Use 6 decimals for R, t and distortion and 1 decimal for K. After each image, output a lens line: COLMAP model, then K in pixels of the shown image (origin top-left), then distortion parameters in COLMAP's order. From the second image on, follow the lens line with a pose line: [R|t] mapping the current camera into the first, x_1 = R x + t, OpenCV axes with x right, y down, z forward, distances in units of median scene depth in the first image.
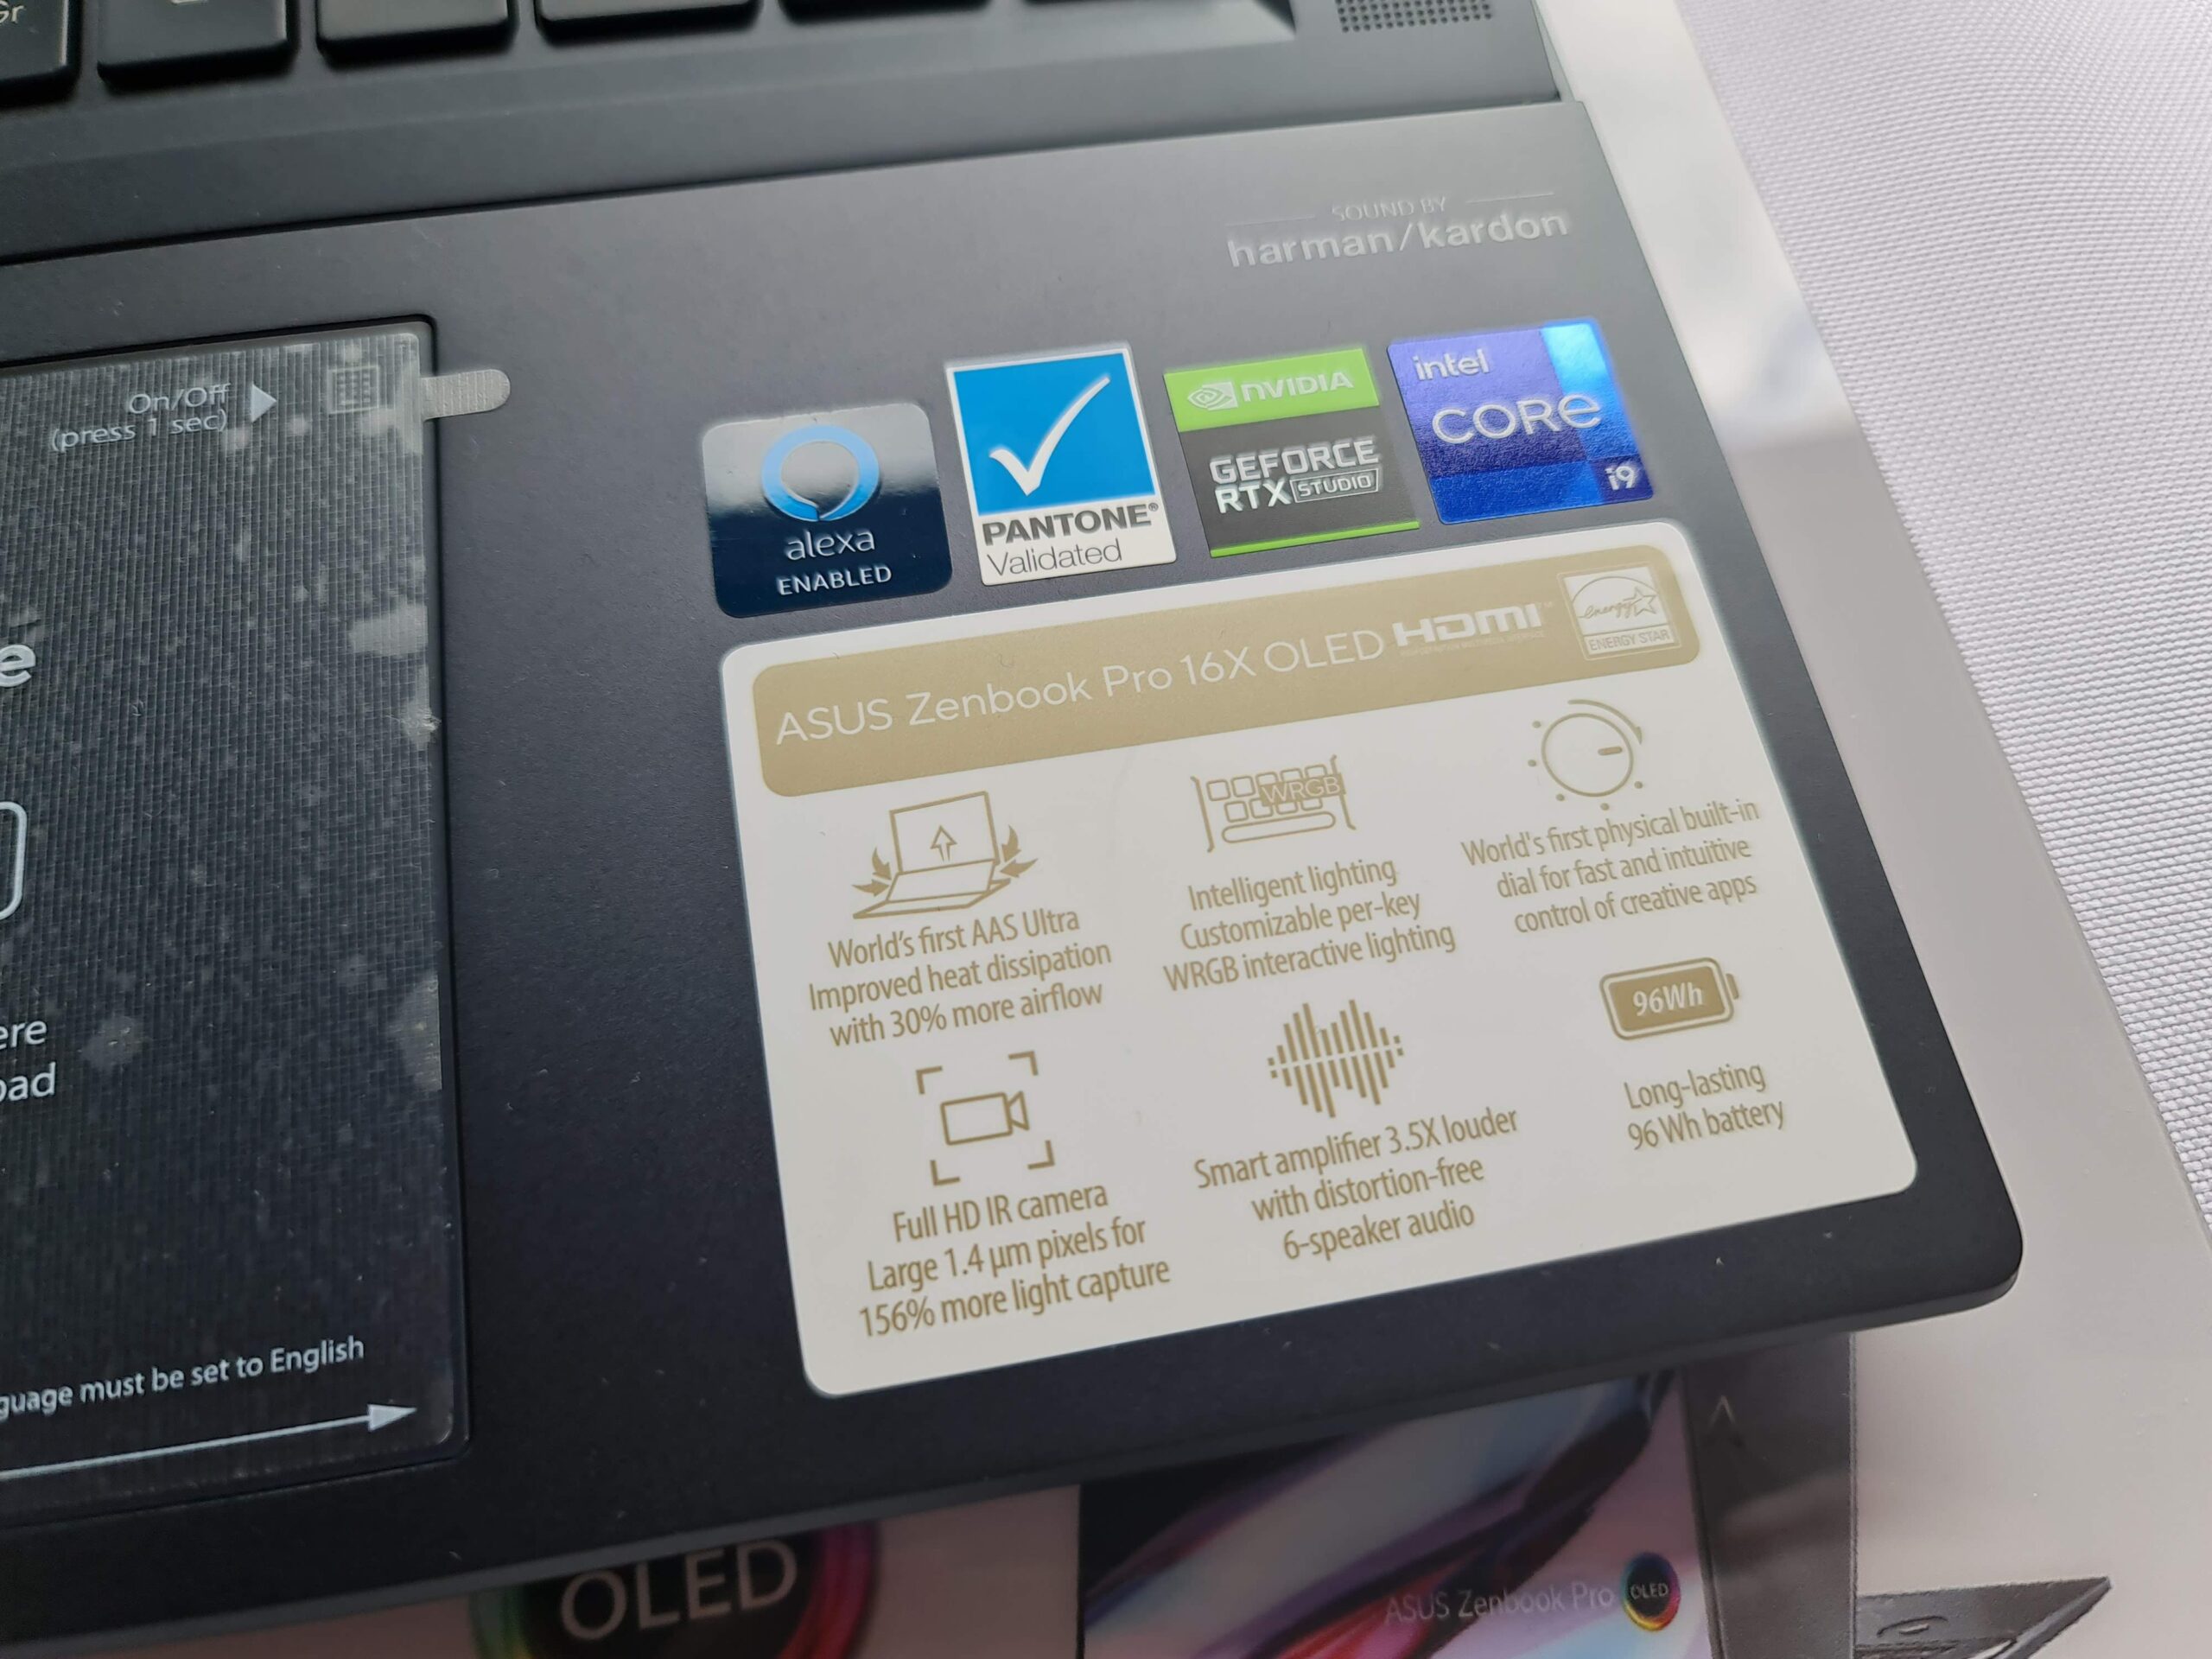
lens RADIAL K [[1727.0, 0, 1103.9], [0, 1727.0, 879.3], [0, 0, 1]] dist [-0.066256, 0.054511]
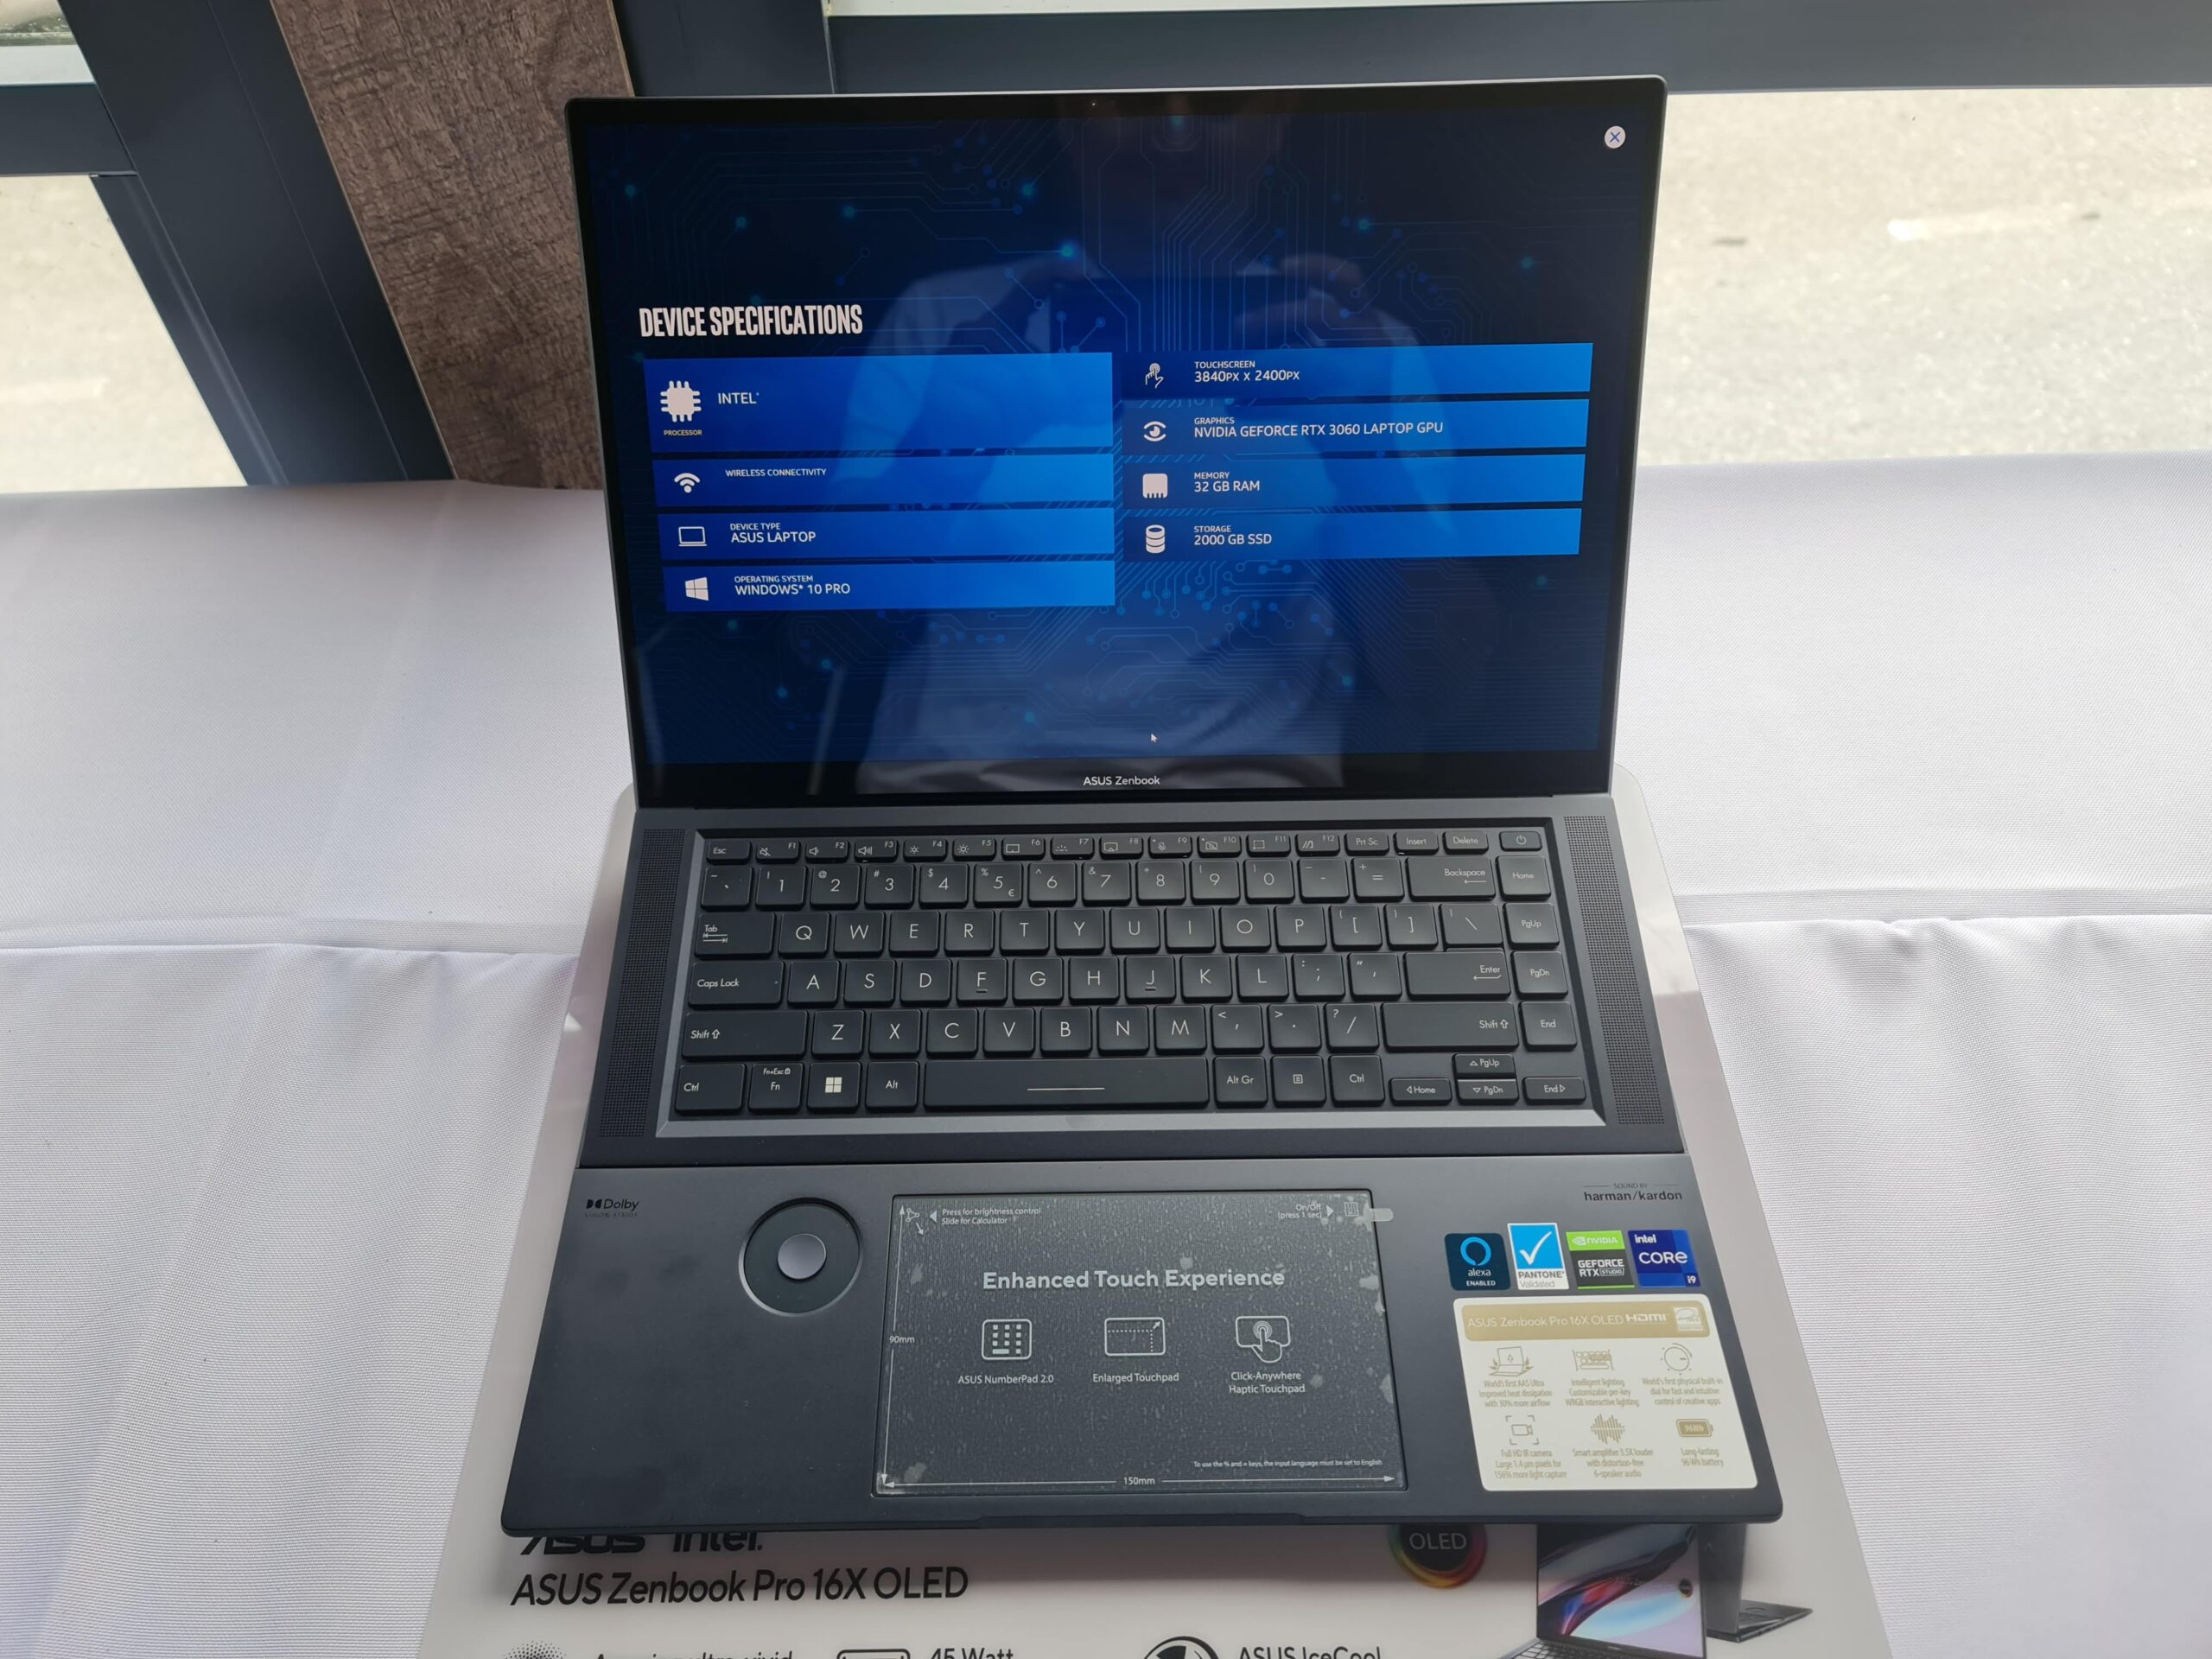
lens RADIAL K [[1647.9, 0, 1102.0], [0, 1647.9, 816.2], [0, 0, 1]] dist [0.026992, -0.003786]
pose [[0.985668, 0.101389, -0.134830, -0.589717], [-0.132906, 0.958953, -0.250489, -0.130863], [0.103899, 0.264818, 0.958685, -2.911381]]
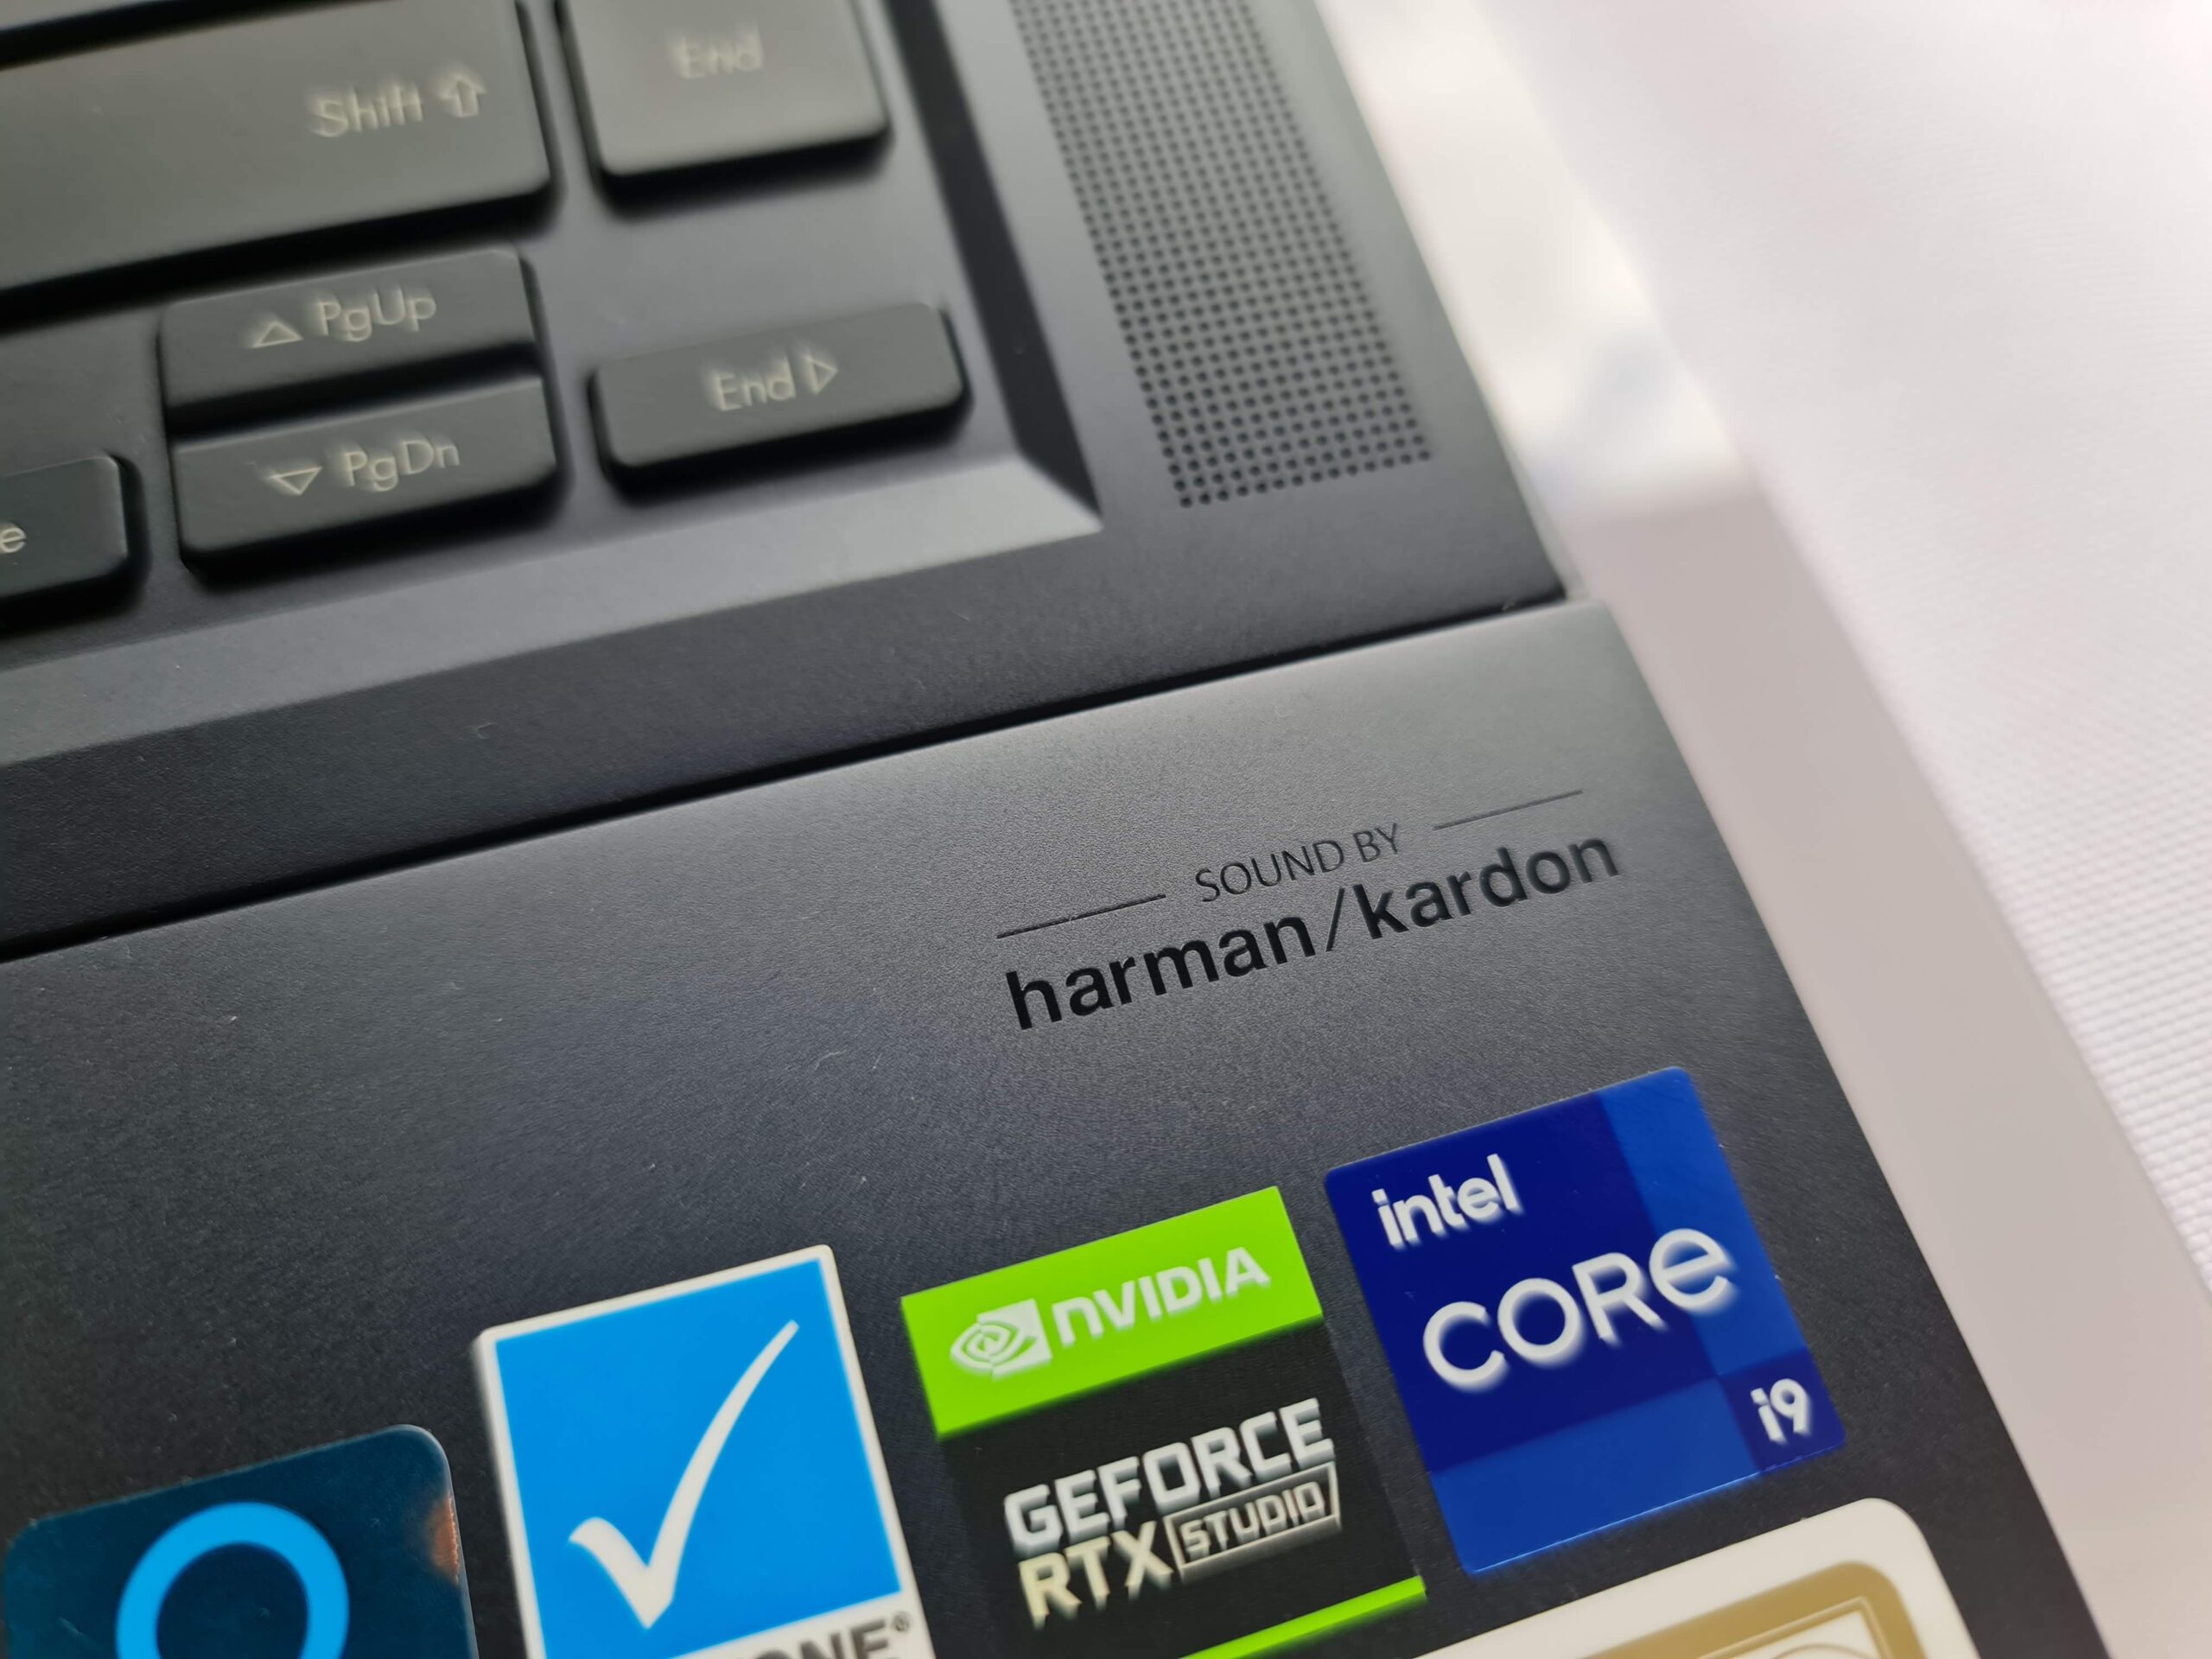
lens RADIAL K [[1808.9, 0, 1140.5], [0, 1808.9, 831.6], [0, 0, 1]] dist [-0.105971, -0.001242]
pose [[0.992637, -0.093336, 0.077197, 0.080035], [0.098473, 0.992972, -0.065649, -0.404690], [-0.070527, 0.072767, 0.994852, 0.464740]]
